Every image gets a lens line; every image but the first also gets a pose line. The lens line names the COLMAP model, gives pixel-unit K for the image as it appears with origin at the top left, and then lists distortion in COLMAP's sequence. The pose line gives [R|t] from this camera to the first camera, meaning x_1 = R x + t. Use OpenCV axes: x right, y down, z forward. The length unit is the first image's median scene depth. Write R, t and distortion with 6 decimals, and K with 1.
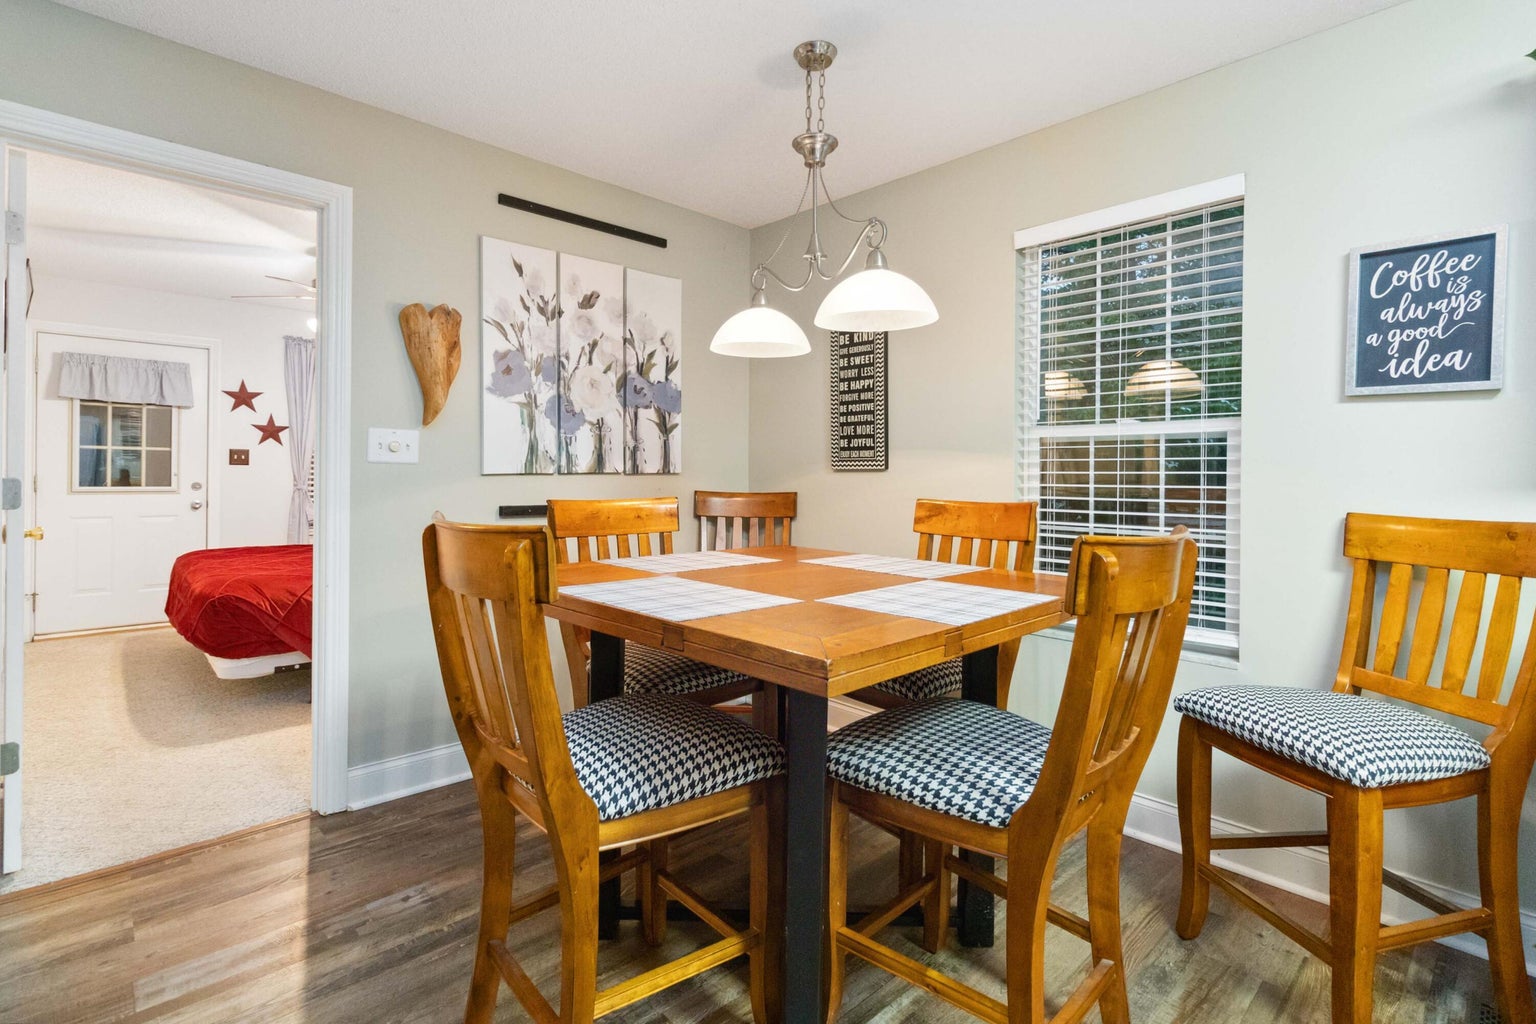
lens RADIAL K [[727.9, 0, 766.1], [0, 727.9, 474.2], [0, 0, 1]] dist [0.001126, 0.000273]
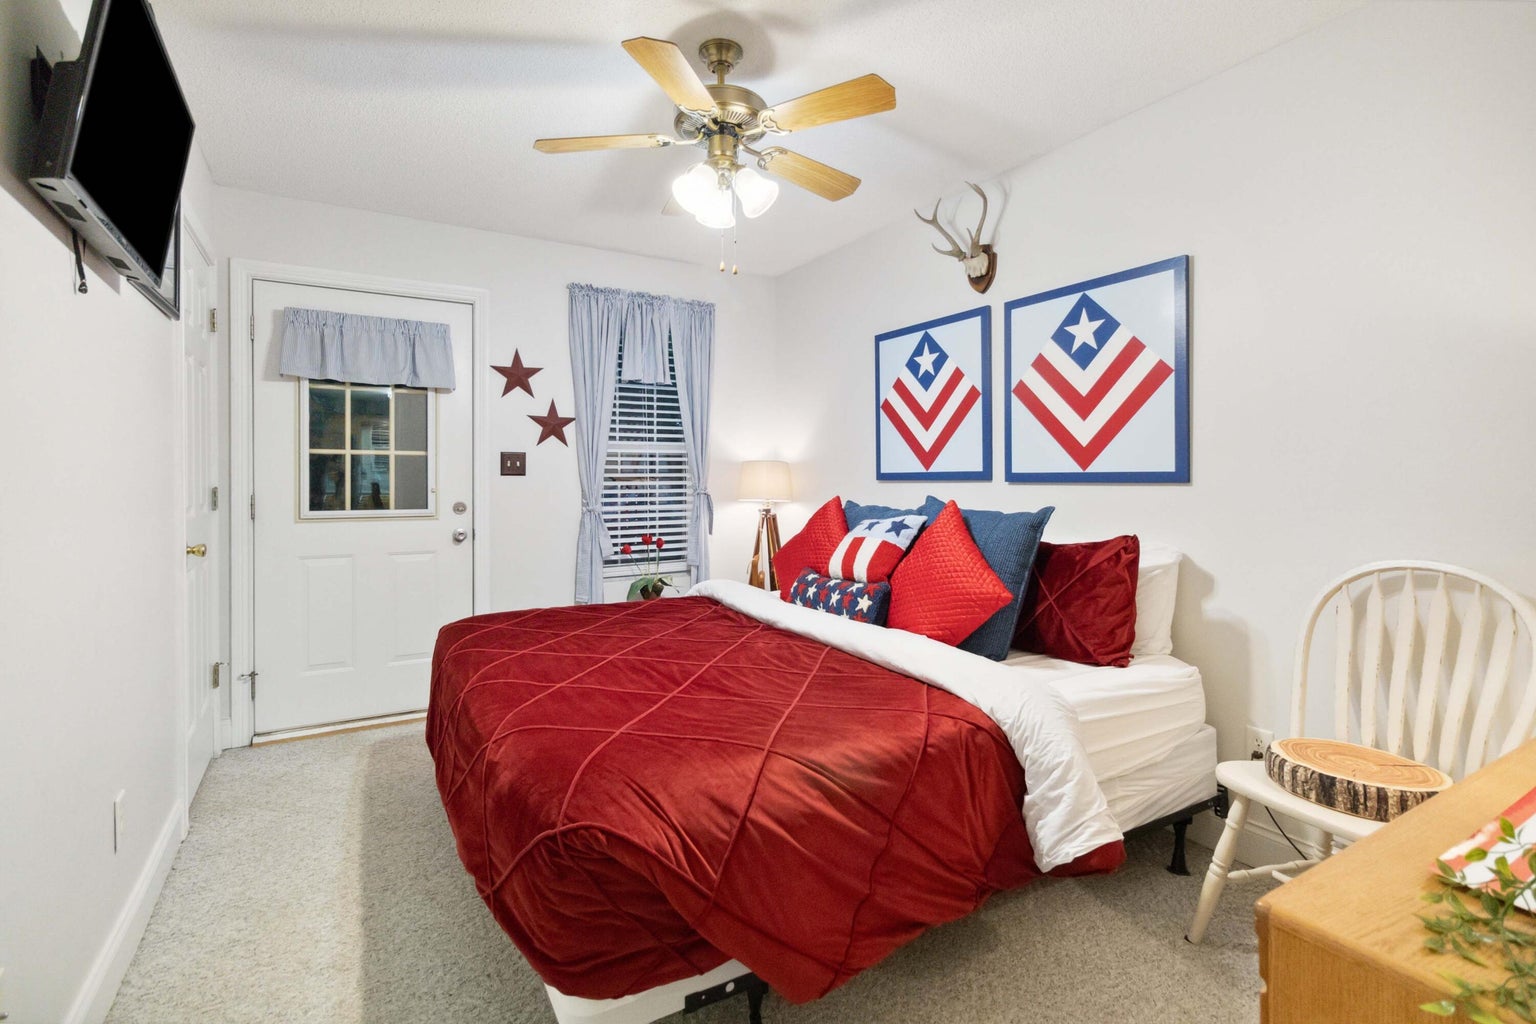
lens RADIAL K [[722.1, 0, 768.1], [0, 722.1, 479.1], [0, 0, 1]] dist [0.001259, 0.000330]
pose [[0.974204, -0.010201, -0.225438, -0.370198], [0.010053, 0.999948, -0.001807, -0.006197], [0.225444, -0.000505, 0.974256, 0.433813]]
